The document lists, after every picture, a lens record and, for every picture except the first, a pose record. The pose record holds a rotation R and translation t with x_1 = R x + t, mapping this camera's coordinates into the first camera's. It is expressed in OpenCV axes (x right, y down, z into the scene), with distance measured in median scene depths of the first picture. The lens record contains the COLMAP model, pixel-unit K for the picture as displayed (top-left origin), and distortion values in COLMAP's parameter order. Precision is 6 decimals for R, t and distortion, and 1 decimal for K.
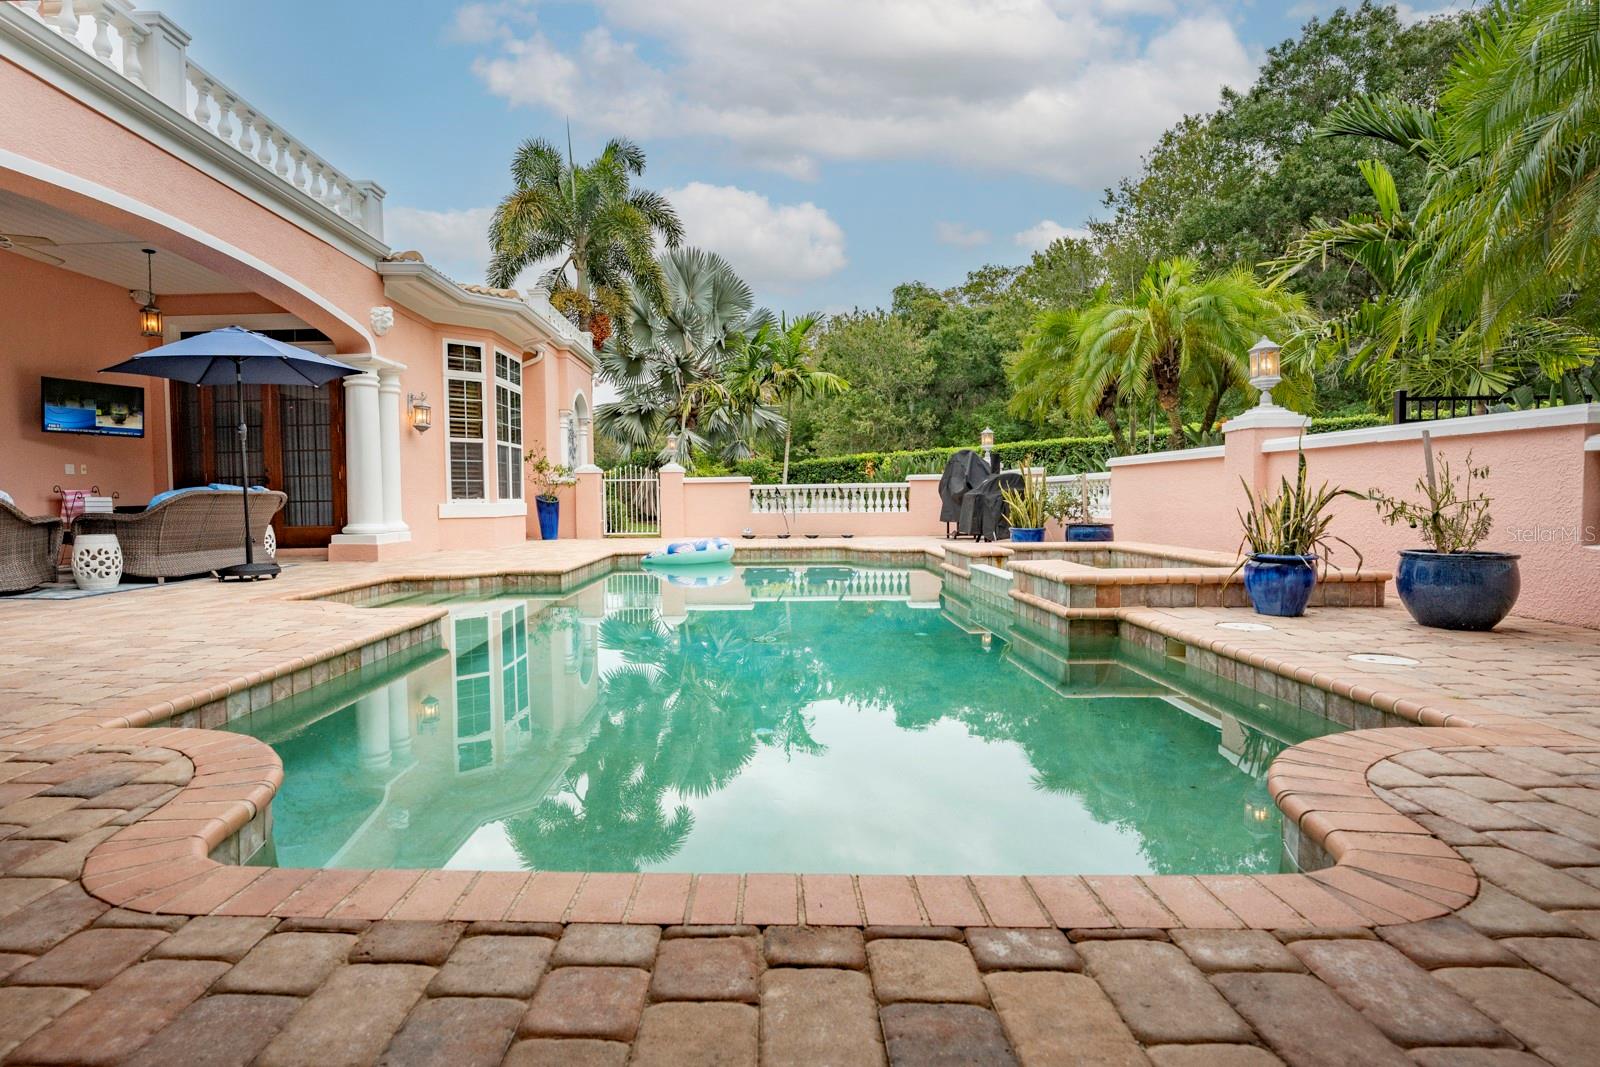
lens RADIAL K [[881.3, 0, 799.8], [0, 881.3, 506.8], [0, 0, 1]] dist [-0.015113, -0.001149]
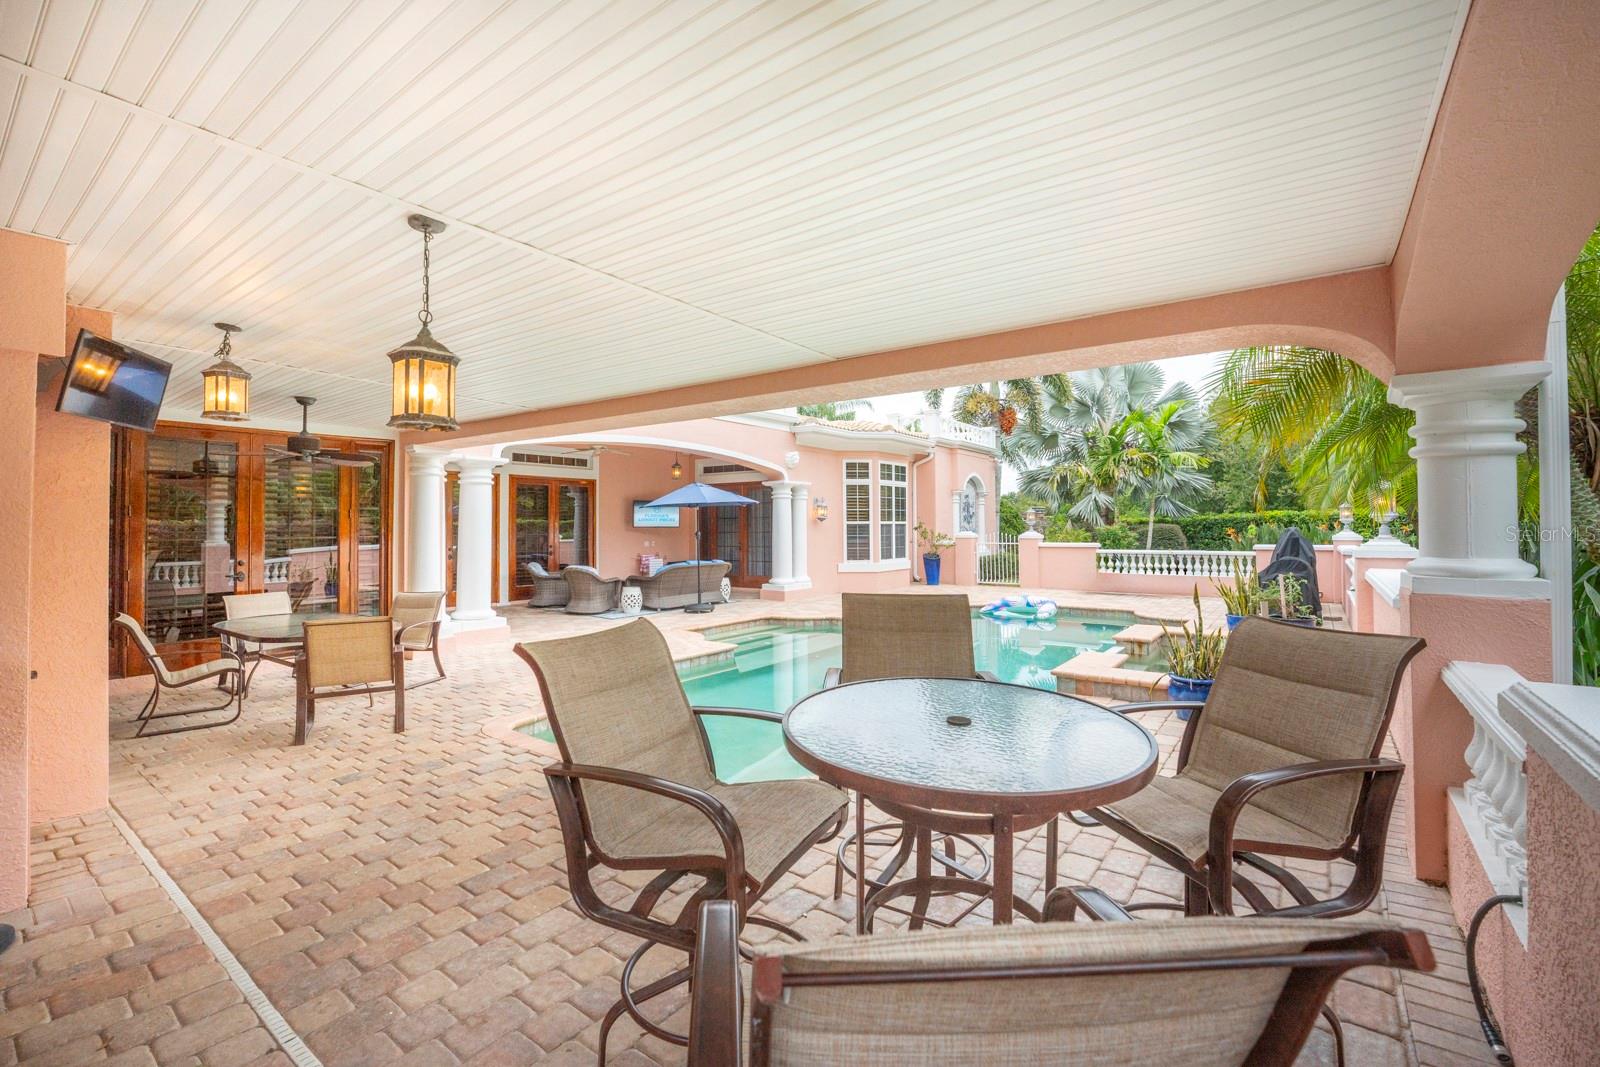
lens RADIAL K [[686.6, 0, 802.5], [0, 686.6, 507.3], [0, 0, 1]] dist [-0.001046, -0.000144]
pose [[0.847543, 0.006549, -0.530687, 0.240737], [-0.036267, 0.998301, -0.045601, -0.056990], [0.529487, 0.057895, 0.846340, -0.112882]]
